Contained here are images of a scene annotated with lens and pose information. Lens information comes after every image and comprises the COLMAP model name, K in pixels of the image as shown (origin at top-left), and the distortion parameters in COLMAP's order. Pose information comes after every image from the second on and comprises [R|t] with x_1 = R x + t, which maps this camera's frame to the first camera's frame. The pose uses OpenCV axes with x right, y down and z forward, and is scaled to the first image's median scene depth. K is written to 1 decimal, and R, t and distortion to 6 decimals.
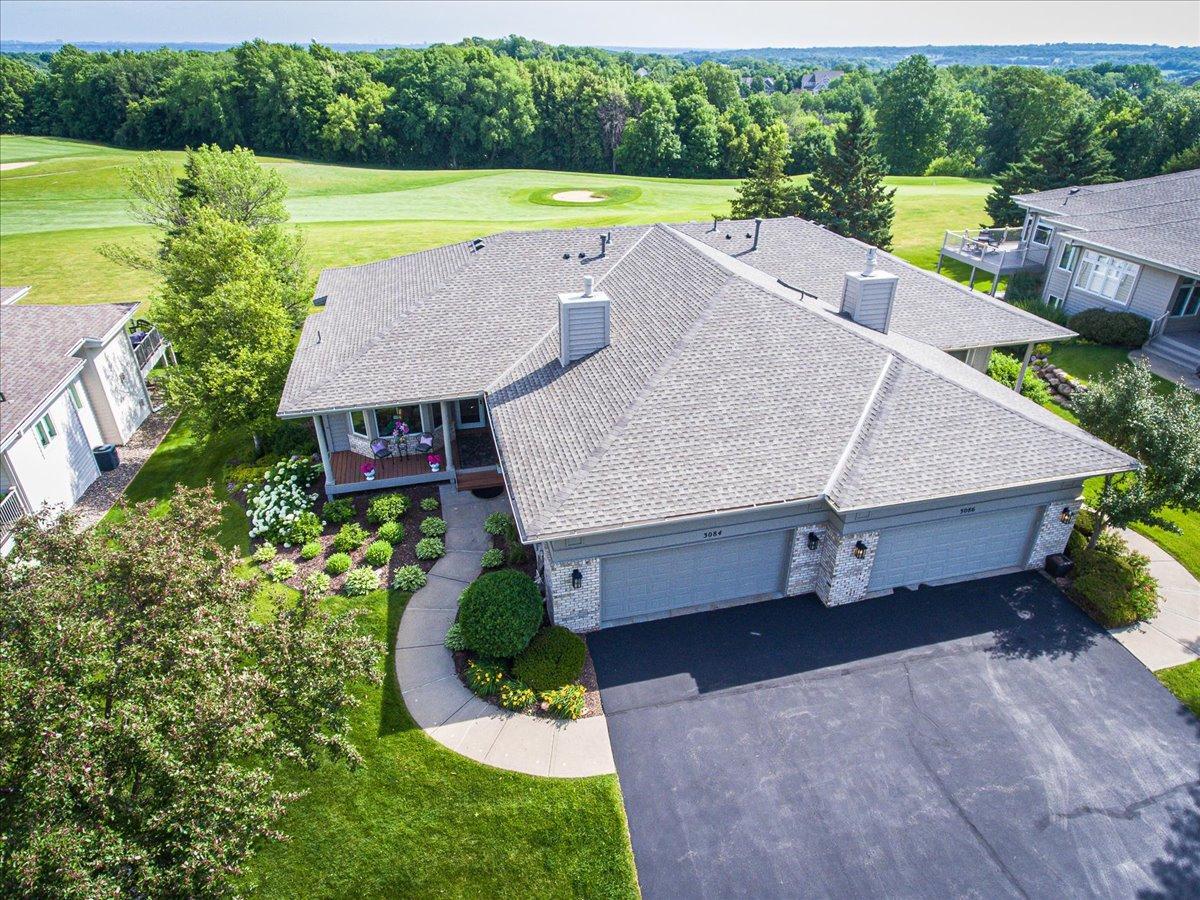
lens RADIAL K [[736.5, 0, 603.1], [0, 736.5, 457.1], [0, 0, 1]] dist [-0.001334, 0.001547]
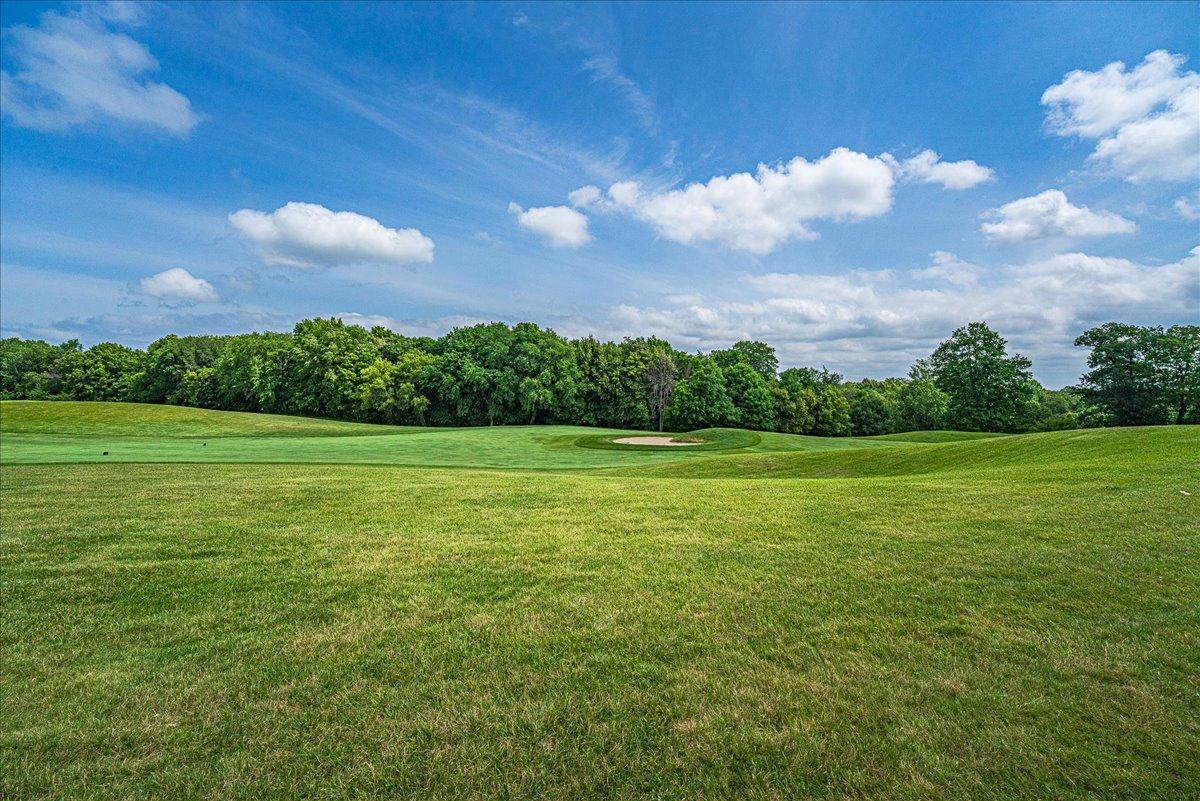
lens RADIAL K [[482.2, 0, 607.0], [0, 482.2, 409.6], [0, 0, 1]] dist [0.010148, -0.000539]
pose [[0.999752, 0.007436, -0.020975, -0.041878], [-0.016335, 0.885319, -0.464698, -0.137988], [0.015114, 0.464925, 0.885221, 0.467374]]
